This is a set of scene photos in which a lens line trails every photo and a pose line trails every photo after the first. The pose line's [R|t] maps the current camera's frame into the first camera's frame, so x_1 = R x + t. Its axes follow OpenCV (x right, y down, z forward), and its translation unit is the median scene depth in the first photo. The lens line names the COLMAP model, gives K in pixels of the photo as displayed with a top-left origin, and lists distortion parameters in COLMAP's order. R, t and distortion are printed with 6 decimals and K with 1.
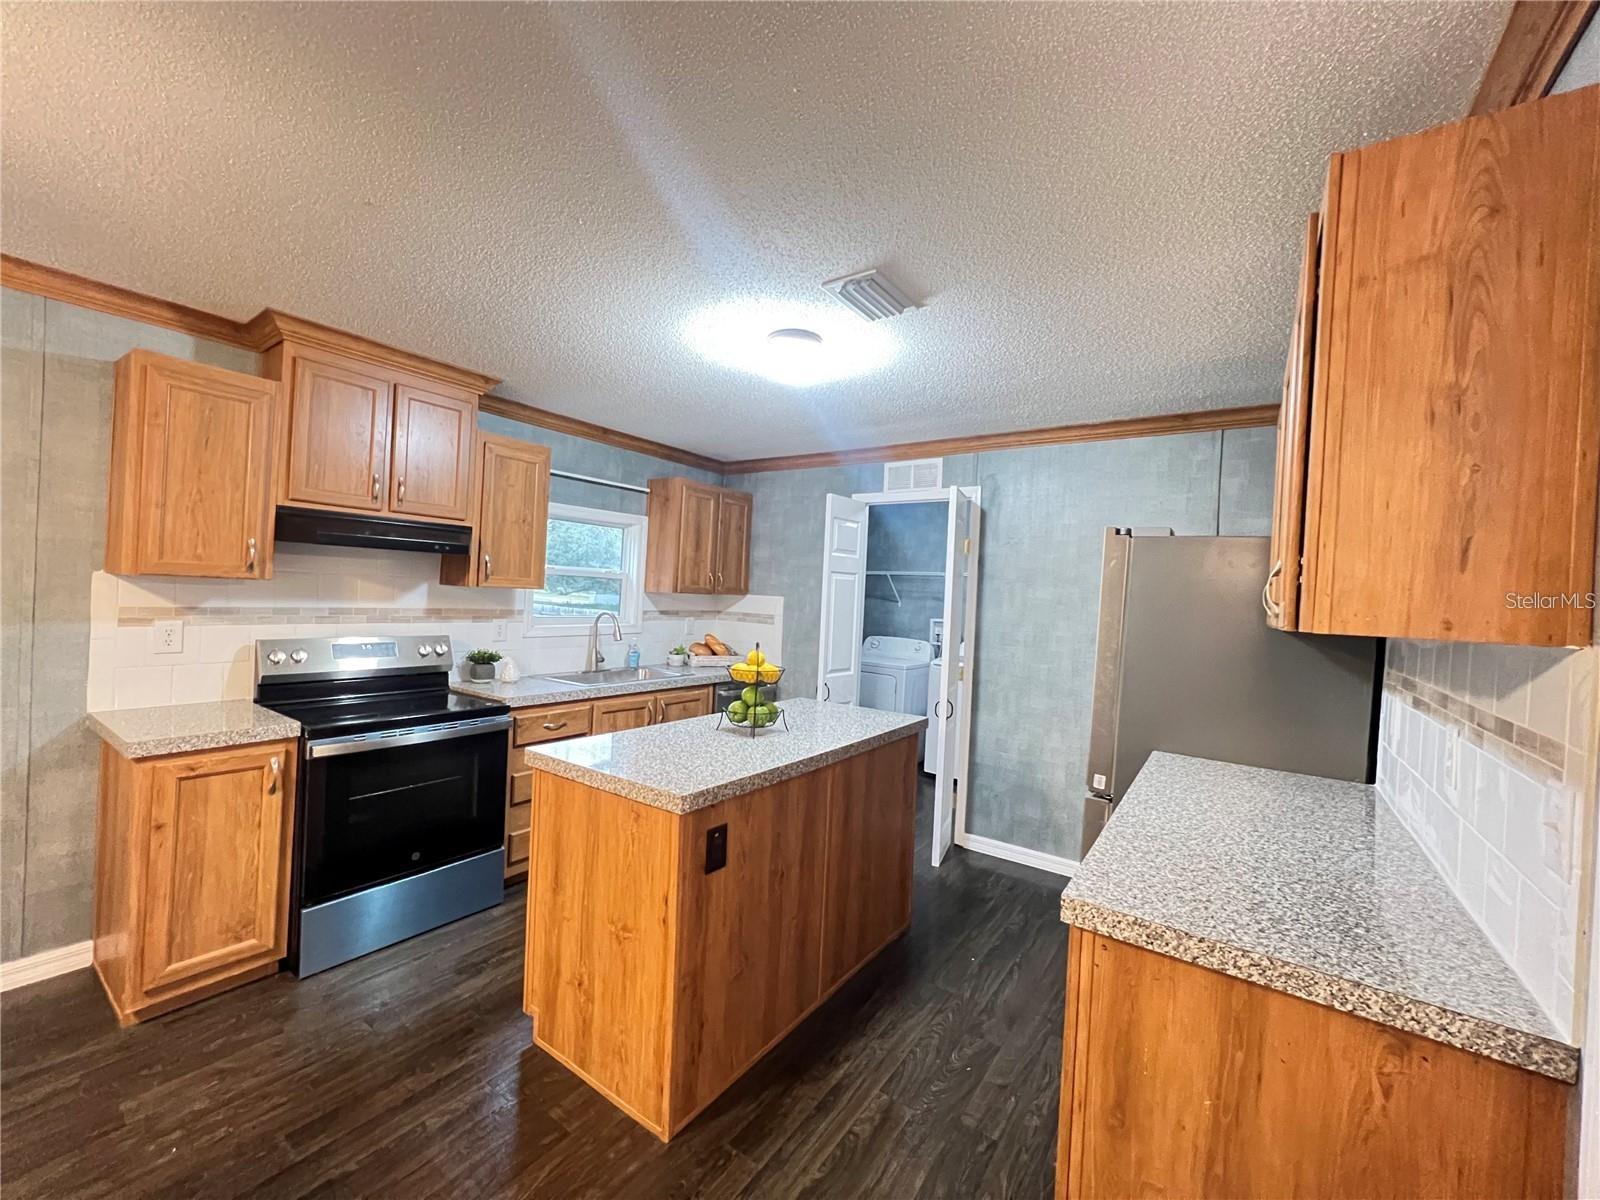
lens RADIAL K [[638.7, 0, 801.8], [0, 638.7, 598.5], [0, 0, 1]] dist [-0.001918, 0.000580]
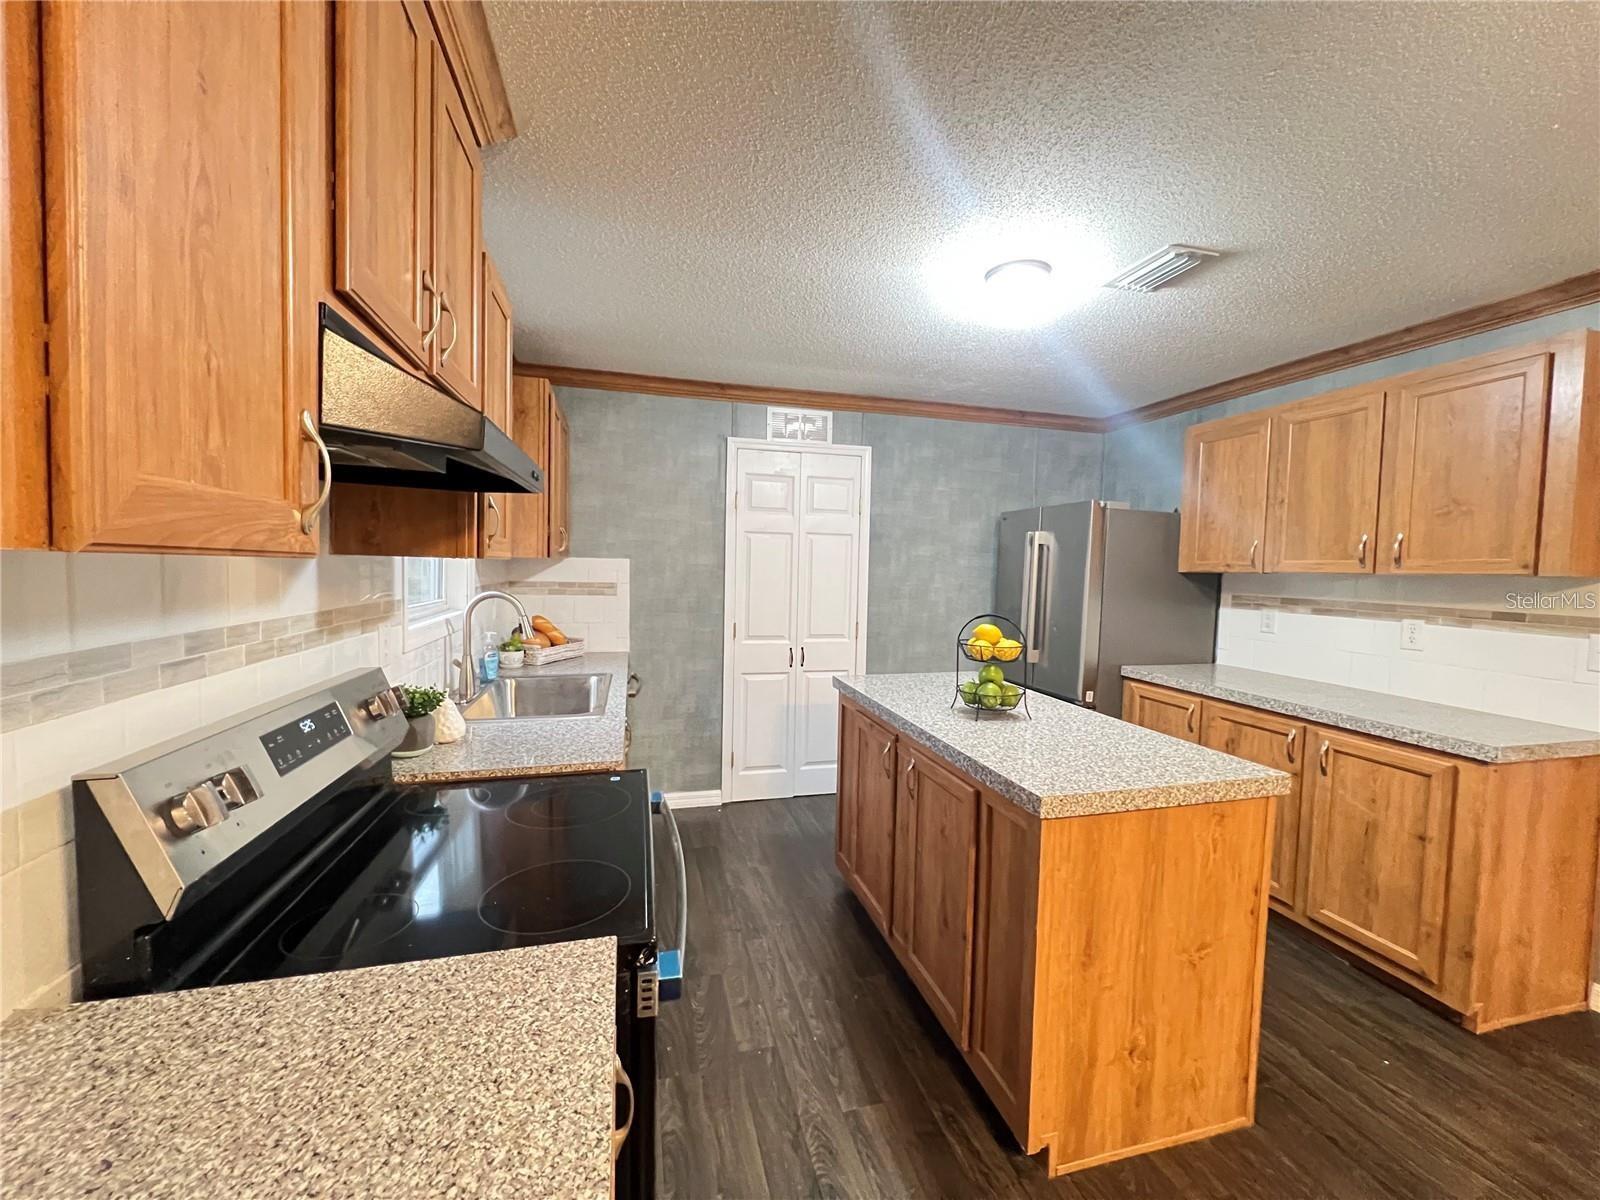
lens RADIAL K [[638.7, 0, 803.5], [0, 638.7, 600.1], [0, 0, 1]] dist [-0.001918, 0.000580]
pose [[0.642191, -0.074467, 0.762919, -0.822086], [0.013367, 0.996207, 0.085986, -0.028048], [-0.766428, -0.045021, 0.640750, 0.571222]]
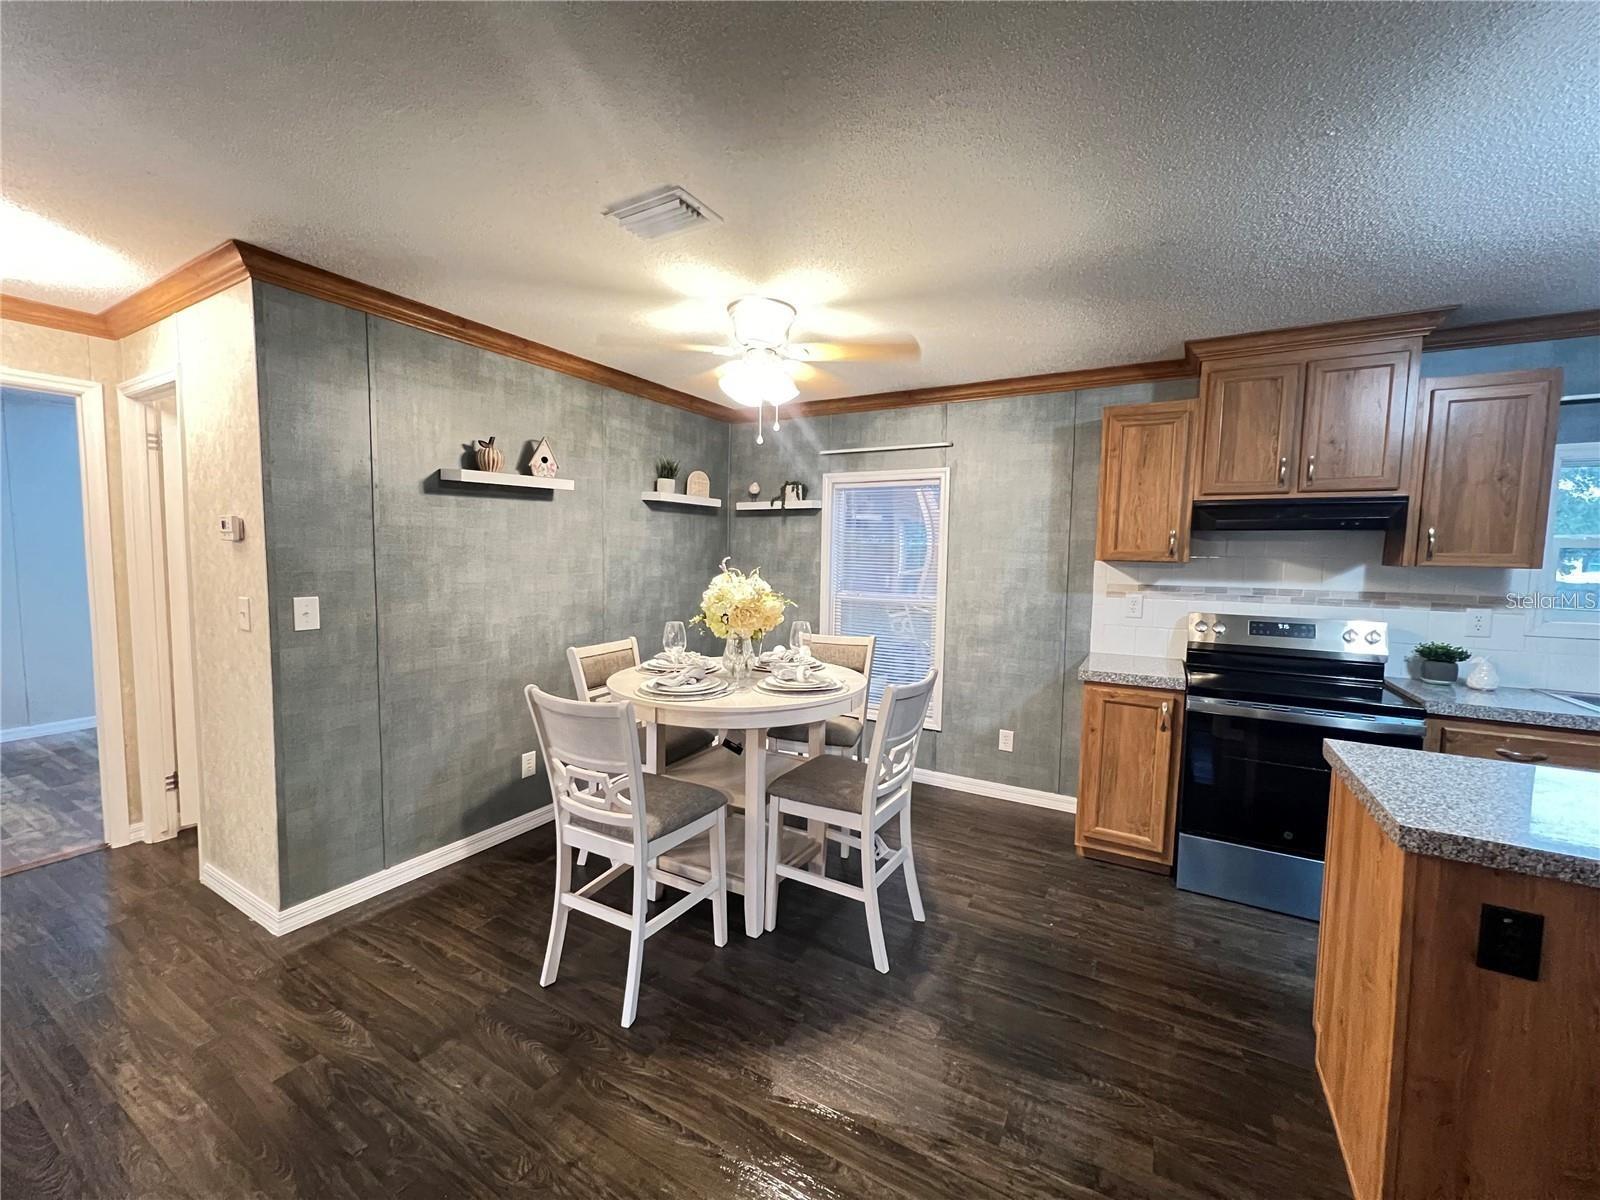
lens RADIAL K [[638.7, 0, 800.8], [0, 638.7, 598.7], [0, 0, 1]] dist [-0.001918, 0.000580]
pose [[0.092835, 0.025262, -0.995361, 0.289374], [-0.018721, 0.999546, 0.023622, 0.022367], [0.995506, 0.016441, 0.093265, 0.131083]]
